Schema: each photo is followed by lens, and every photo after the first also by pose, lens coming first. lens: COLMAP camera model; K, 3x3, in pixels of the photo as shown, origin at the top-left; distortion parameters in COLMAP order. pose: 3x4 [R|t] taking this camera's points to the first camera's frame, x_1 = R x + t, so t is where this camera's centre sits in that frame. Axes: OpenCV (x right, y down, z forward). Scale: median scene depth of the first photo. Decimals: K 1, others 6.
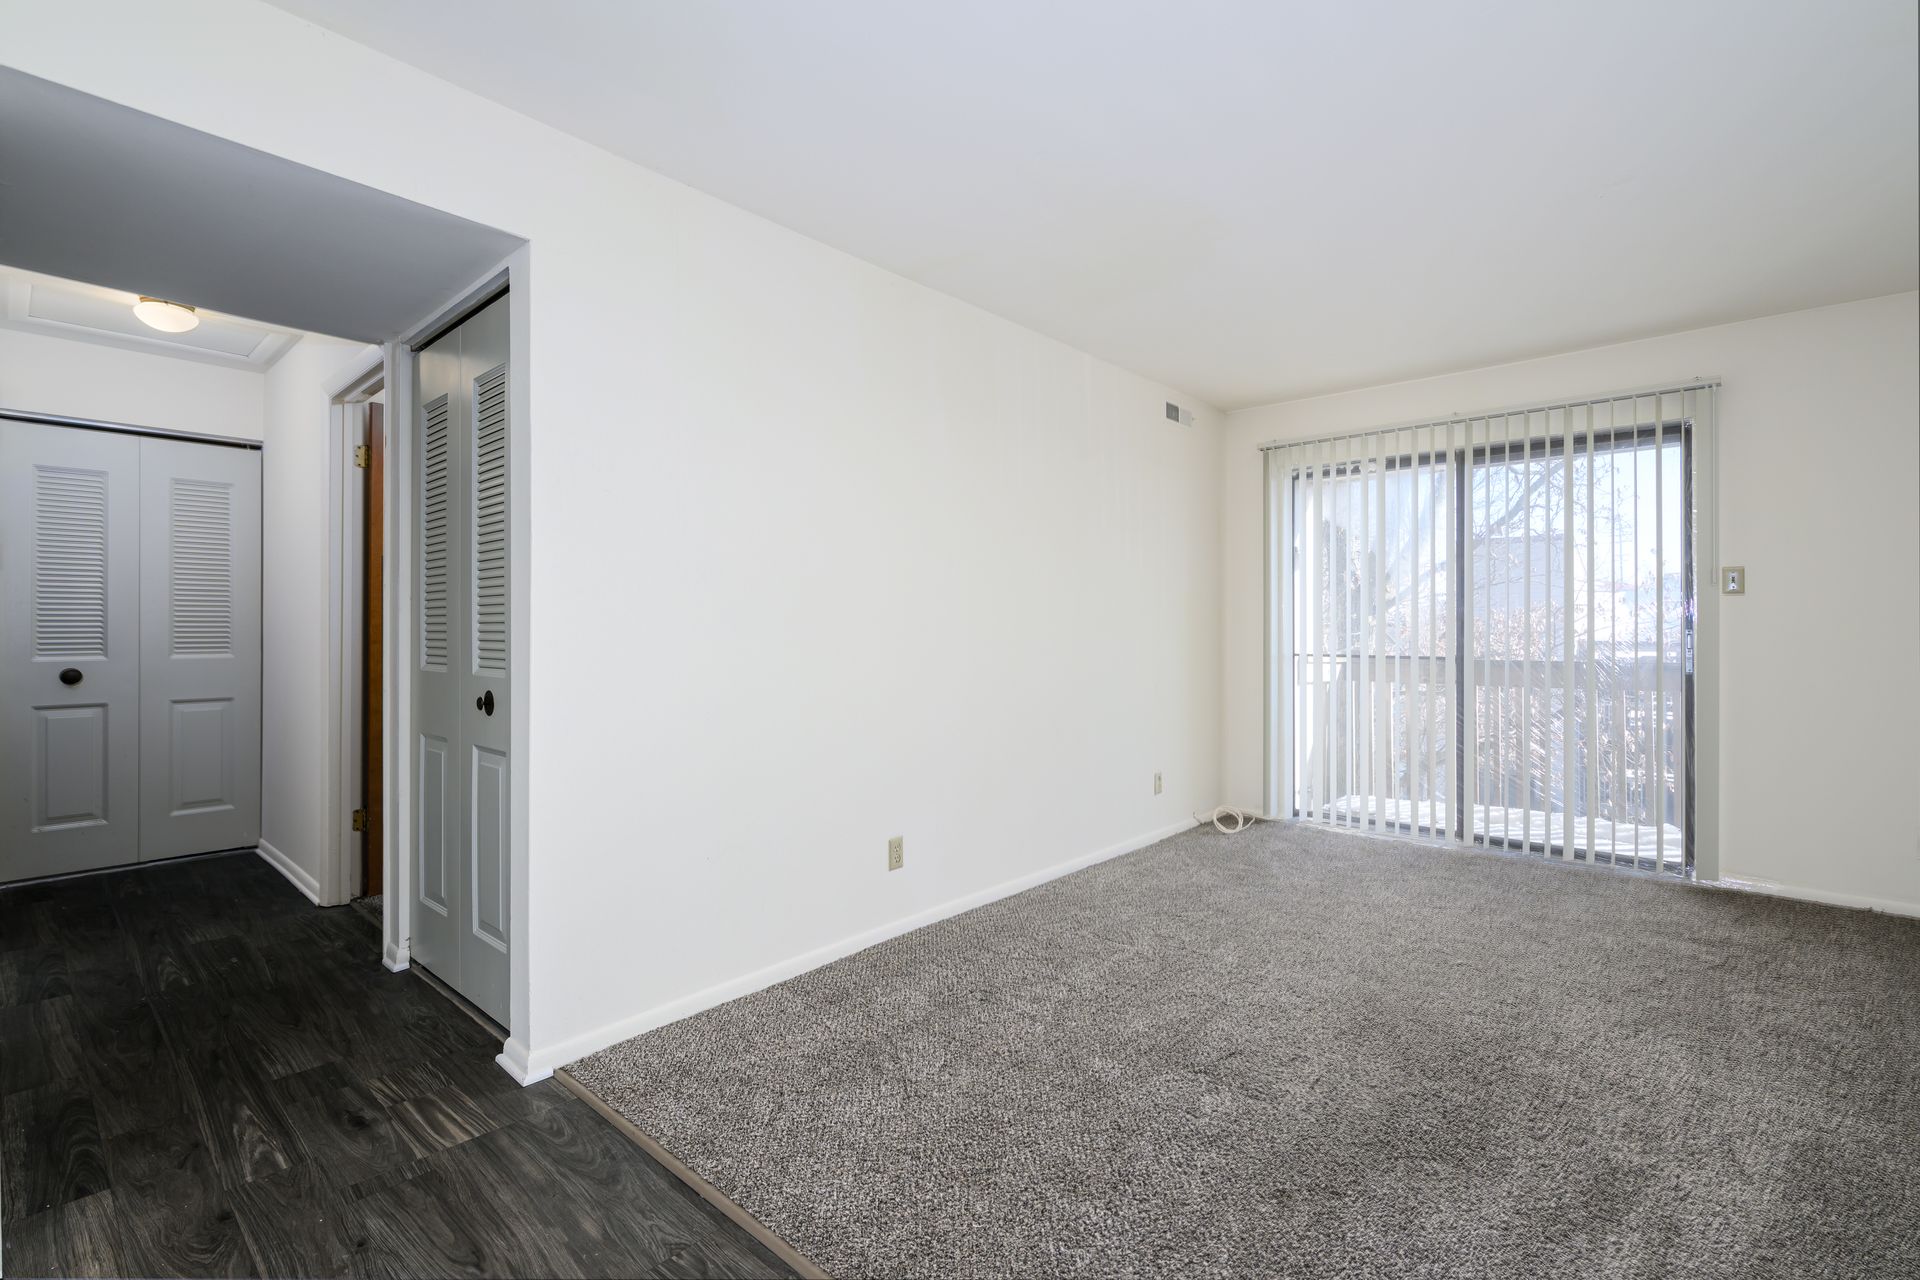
lens RADIAL K [[850.2, 0, 966.7], [0, 850.2, 635.3], [0, 0, 1]] dist [0.000621, -0.000389]
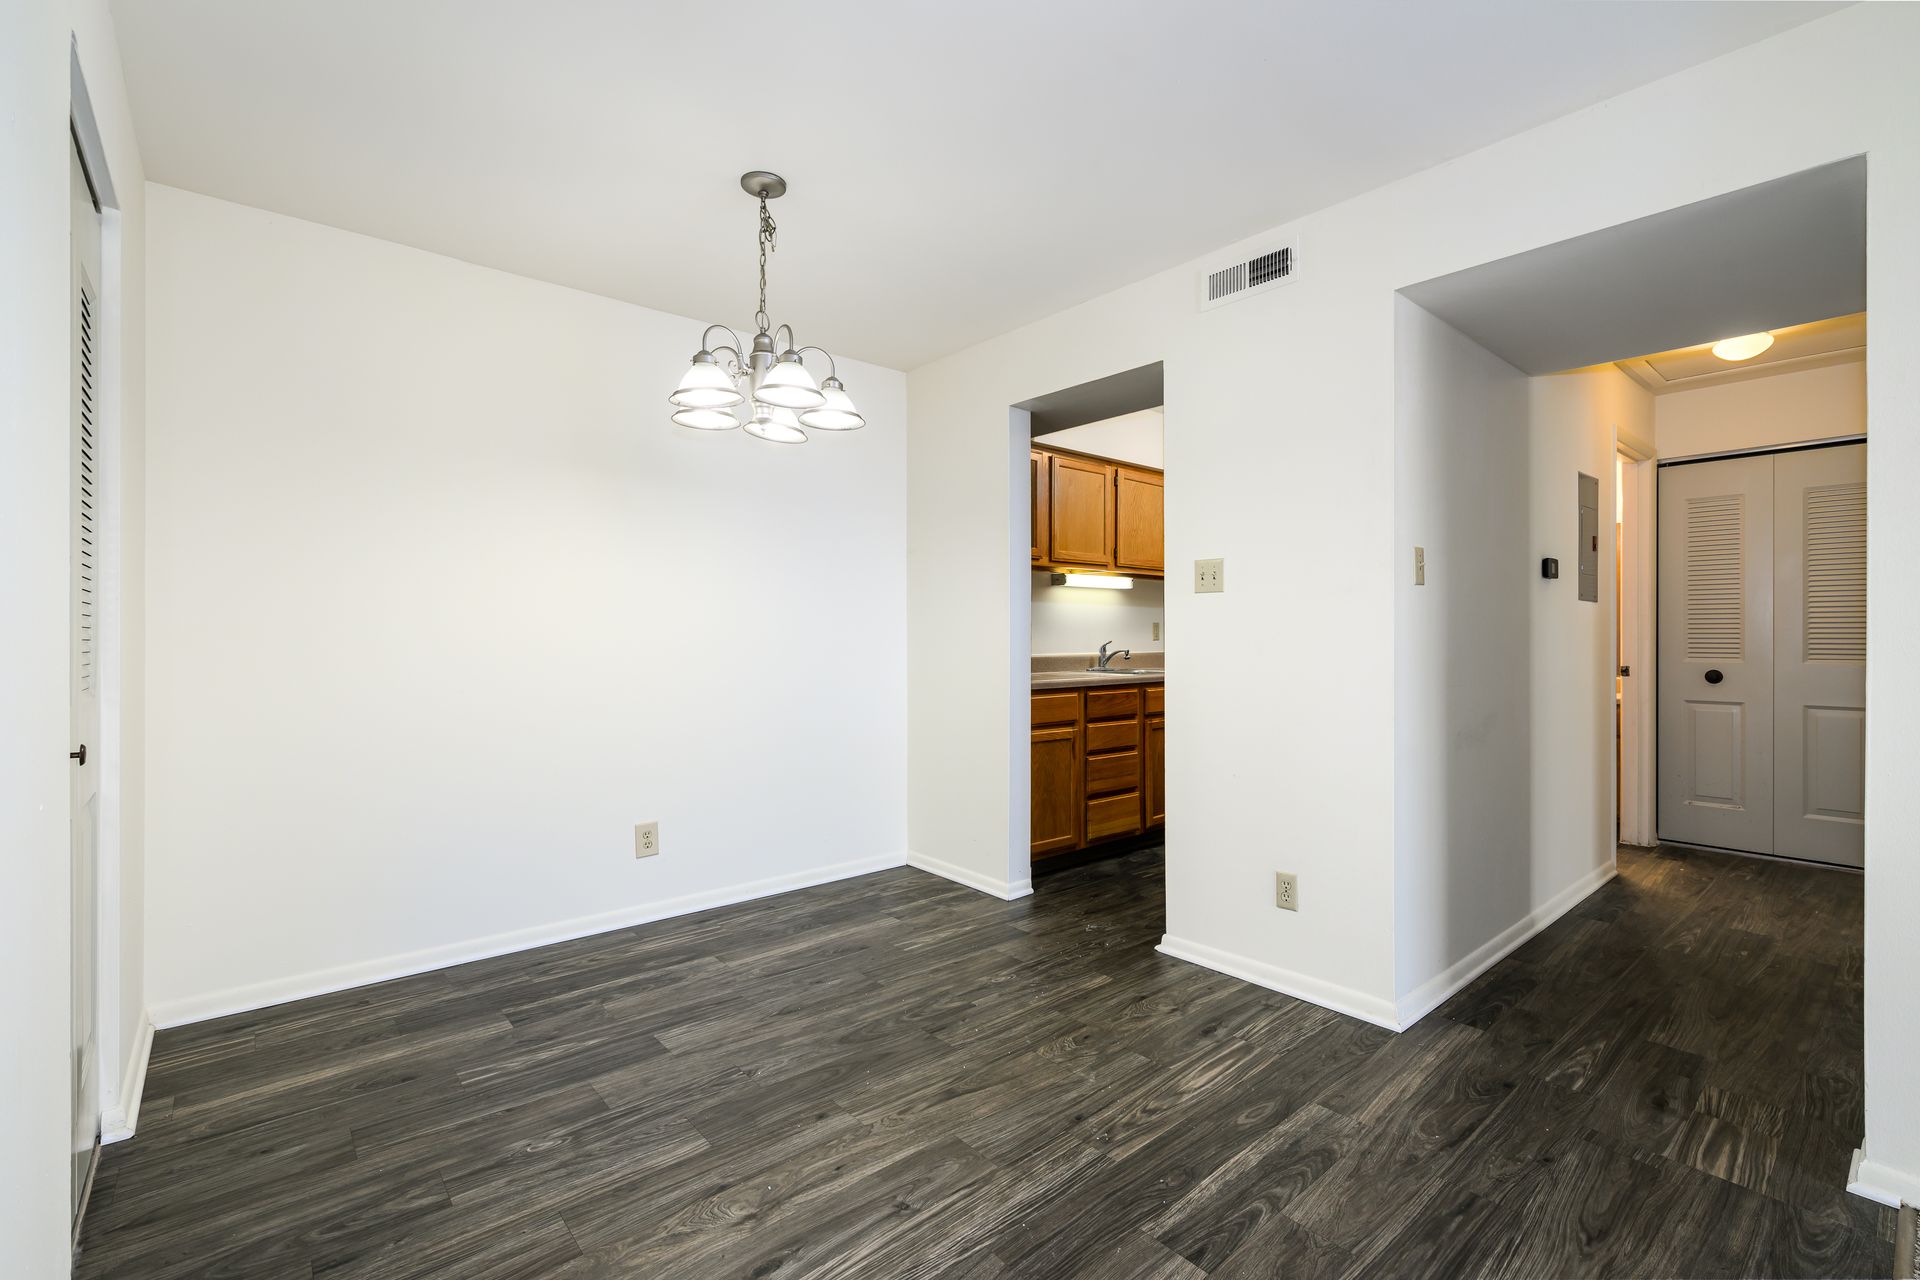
lens RADIAL K [[850.2, 0, 966.7], [0, 850.2, 635.3], [0, 0, 1]] dist [0.000621, -0.000389]
pose [[-0.131292, -0.003281, -0.991338, 0.291528], [-0.005273, 0.999983, -0.002612, 0.001066], [0.991330, 0.004884, -0.131307, 0.189209]]
